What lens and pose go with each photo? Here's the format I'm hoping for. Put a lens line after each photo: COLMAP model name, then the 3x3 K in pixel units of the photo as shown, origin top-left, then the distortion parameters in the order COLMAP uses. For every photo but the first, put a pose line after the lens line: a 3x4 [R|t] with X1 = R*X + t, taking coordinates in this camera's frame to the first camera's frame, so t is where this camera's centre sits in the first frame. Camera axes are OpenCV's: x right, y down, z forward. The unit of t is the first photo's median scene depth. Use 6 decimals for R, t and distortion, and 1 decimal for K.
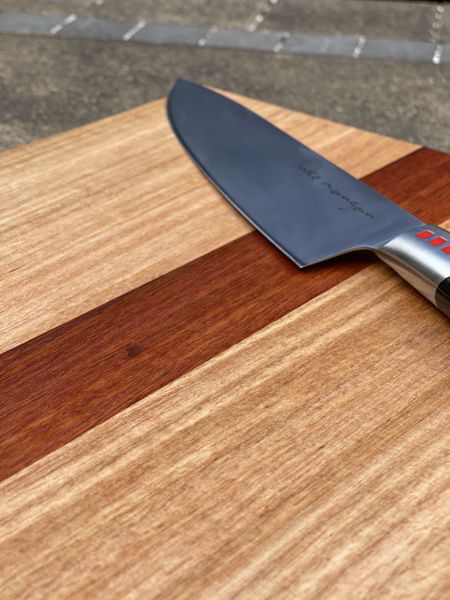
lens RADIAL K [[1148.5, 0, 225.0], [0, 1148.5, 300.0], [0, 0, 1]] dist [0.136946, 0.199069]
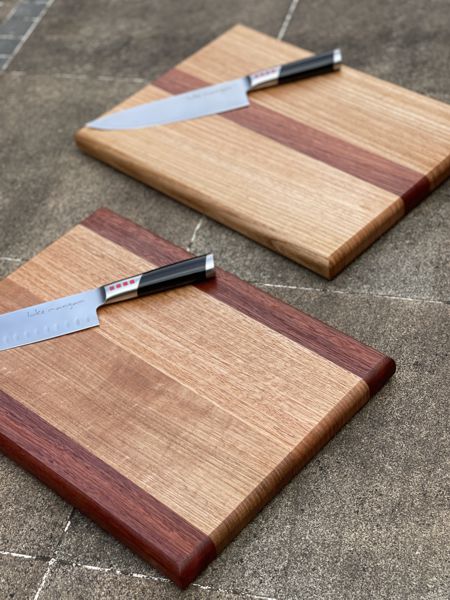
lens RADIAL K [[1115.3, 0, 234.2], [0, 1115.3, 299.1], [0, 0, 1]] dist [0.218430, 0.122377]
pose [[0.049146, -0.708922, 0.703572, -1.715306], [0.566561, 0.599914, 0.564900, -0.995453], [-0.822553, 0.370854, 0.431131, -0.200898]]
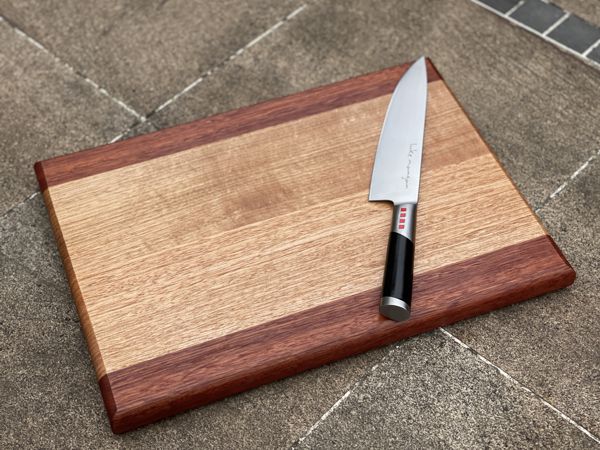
lens RADIAL K [[1105.1, 0, 300.0], [0, 1105.1, 225.0], [0, 0, 1]] dist [0.305680, -0.982309]
pose [[0.859823, 0.372557, -0.349151, -0.053608], [-0.210104, 0.881397, 0.423079, -0.714967], [0.465361, -0.290415, 0.836121, -0.604075]]
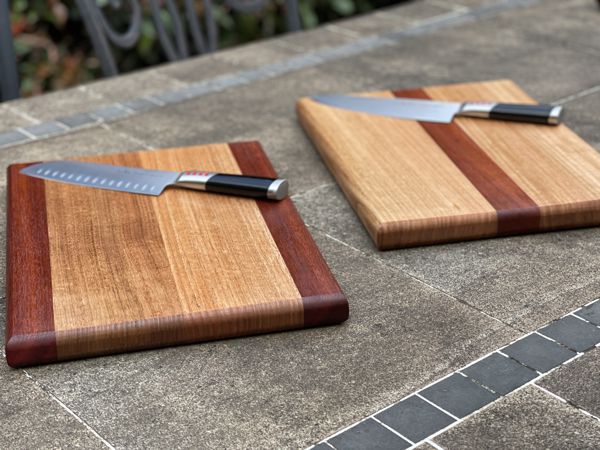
lens RADIAL K [[1119.5, 0, 303.4], [0, 1119.5, 225.8], [0, 0, 1]] dist [0.238265, -0.227261]
pose [[0.614009, -0.363477, 0.700627, -1.700296], [0.393303, 0.910501, 0.127677, -0.208714], [-0.684329, 0.197163, 0.702012, -0.715810]]
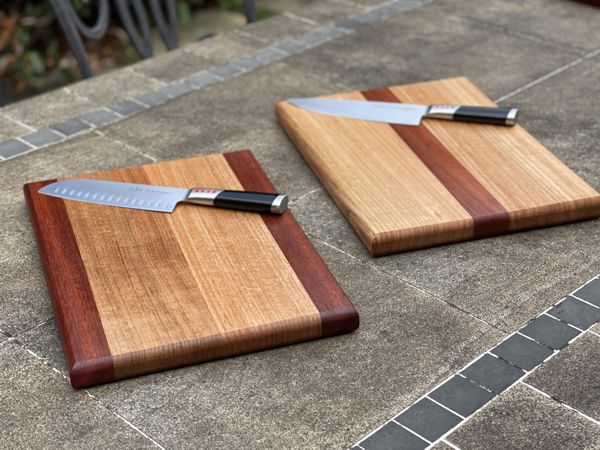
lens RADIAL K [[1115.3, 0, 307.5], [0, 1115.3, 225.1], [0, 0, 1]] dist [0.218430, 0.122377]
pose [[0.538216, -0.440288, 0.718659, -1.883047], [0.411589, 0.881411, 0.231752, -0.463594], [-0.735472, 0.171059, 0.655607, -0.788391]]
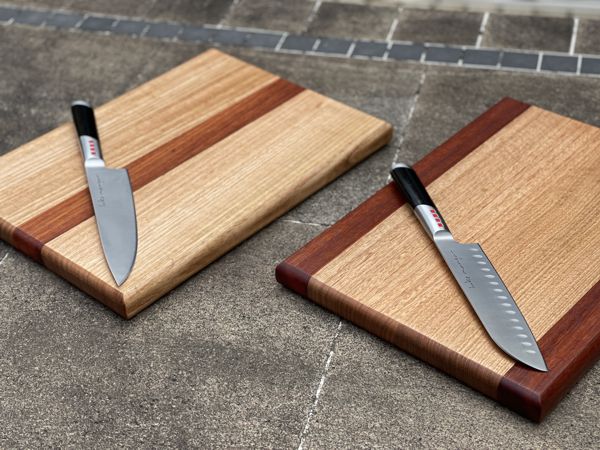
lens RADIAL K [[1105.1, 0, 300.0], [0, 1105.1, 225.0], [0, 0, 1]] dist [0.305680, -0.982309]
pose [[-0.999111, -0.005770, 0.041771, -0.338428], [0.035402, 0.423410, 0.905246, -1.651480], [-0.022909, 0.905920, -0.422829, 1.419833]]
